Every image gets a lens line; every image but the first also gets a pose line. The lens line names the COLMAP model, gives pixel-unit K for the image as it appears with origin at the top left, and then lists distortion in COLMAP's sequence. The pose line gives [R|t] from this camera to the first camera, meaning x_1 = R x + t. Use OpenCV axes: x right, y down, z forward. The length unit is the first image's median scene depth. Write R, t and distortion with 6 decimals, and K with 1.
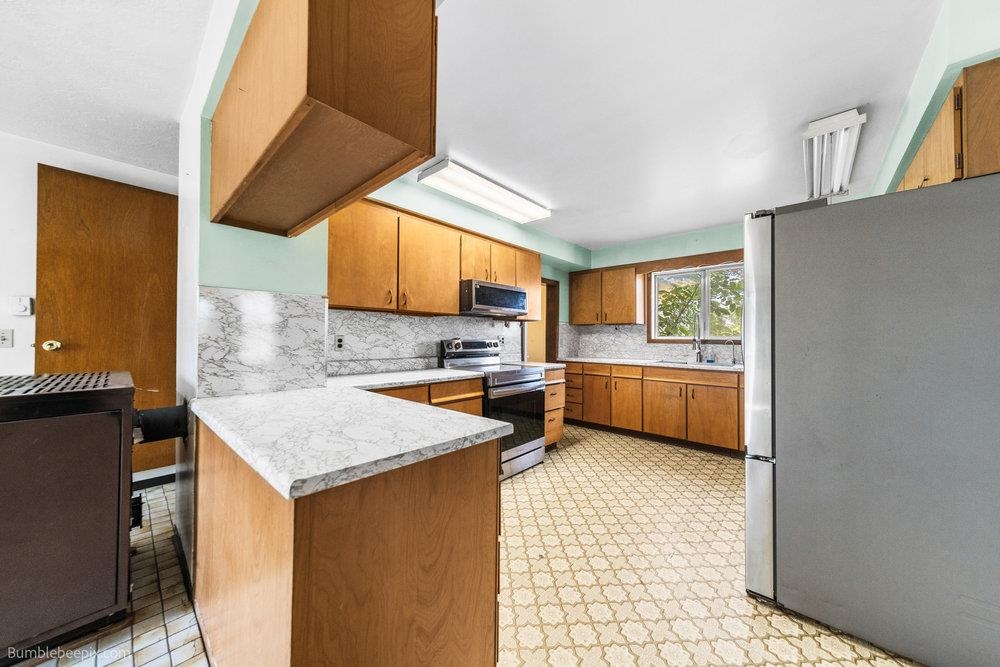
lens RADIAL K [[346.5, 0, 498.3], [0, 346.5, 332.3], [0, 0, 1]] dist [0.010896, -0.000383]
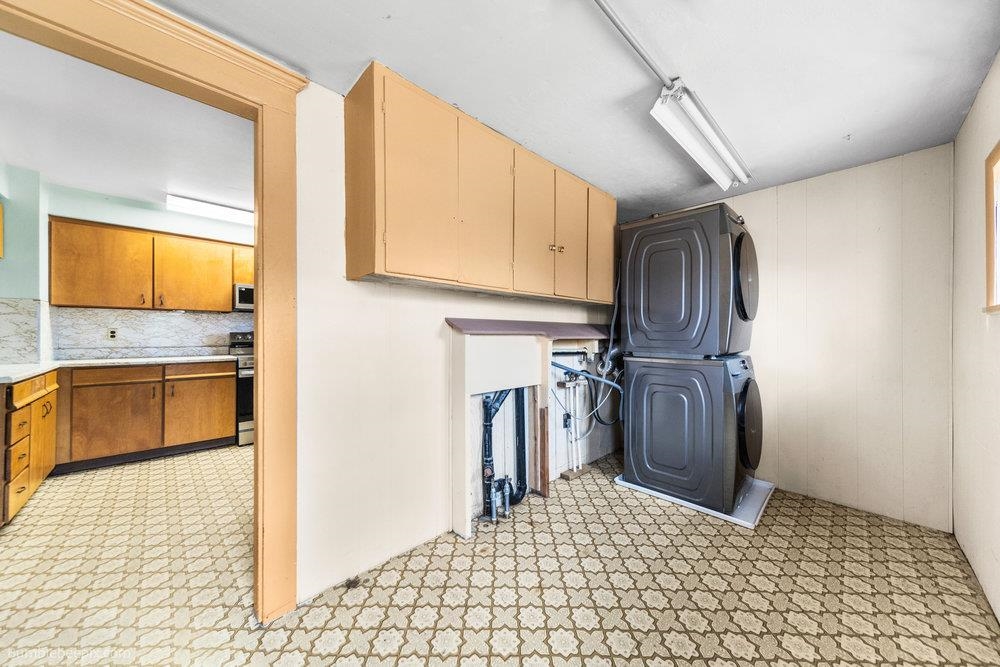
lens RADIAL K [[346.5, 0, 495.5], [0, 346.5, 331.9], [0, 0, 1]] dist [0.010896, -0.000383]
pose [[0.997943, -0.009845, -0.063343, 0.834706], [0.010172, 0.999937, 0.004847, 0.023404], [0.063291, -0.005481, 0.997980, -0.177675]]
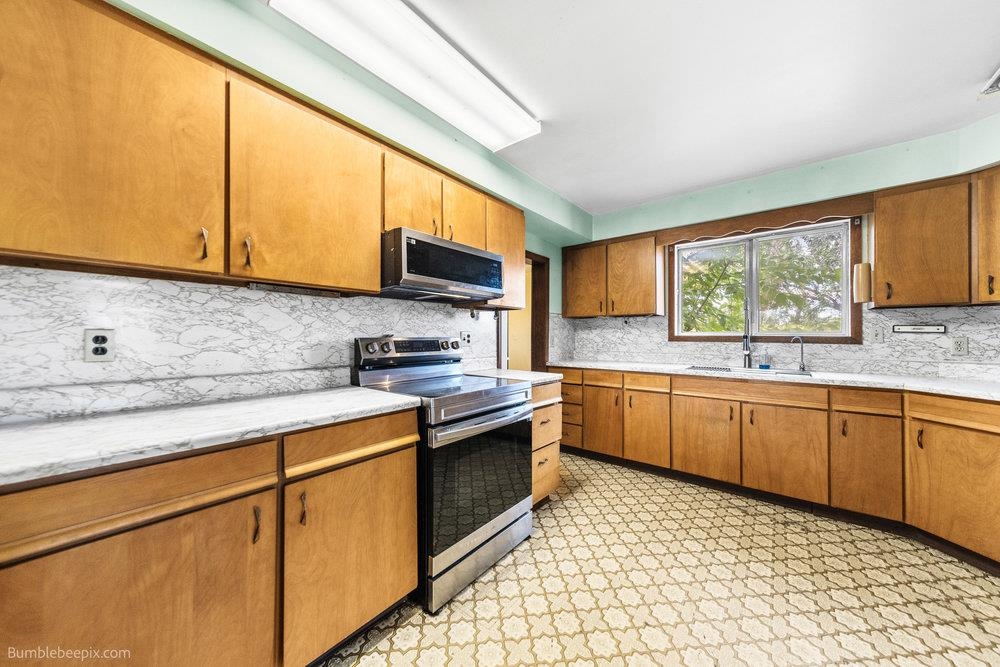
lens RADIAL K [[346.5, 0, 499.3], [0, 346.5, 333.2], [0, 0, 1]] dist [0.010896, -0.000383]
pose [[0.998703, -0.003866, 0.050759, 0.045675], [0.003525, 0.999971, 0.006808, 0.010616], [-0.050784, -0.006620, 0.998688, 0.390960]]
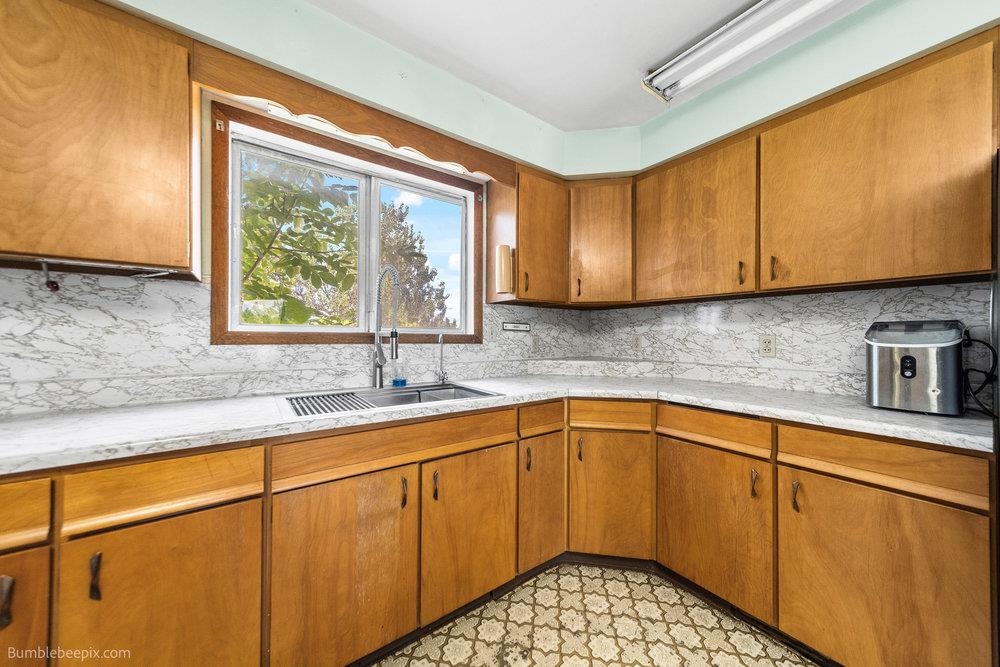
lens RADIAL K [[346.5, 0, 499.7], [0, 346.5, 334.9], [0, 0, 1]] dist [0.010896, -0.000383]
pose [[0.207365, -0.001655, 0.978262, 0.250844], [-0.017310, 0.999836, 0.005360, 0.022433], [-0.978111, -0.018045, 0.207302, 0.951783]]
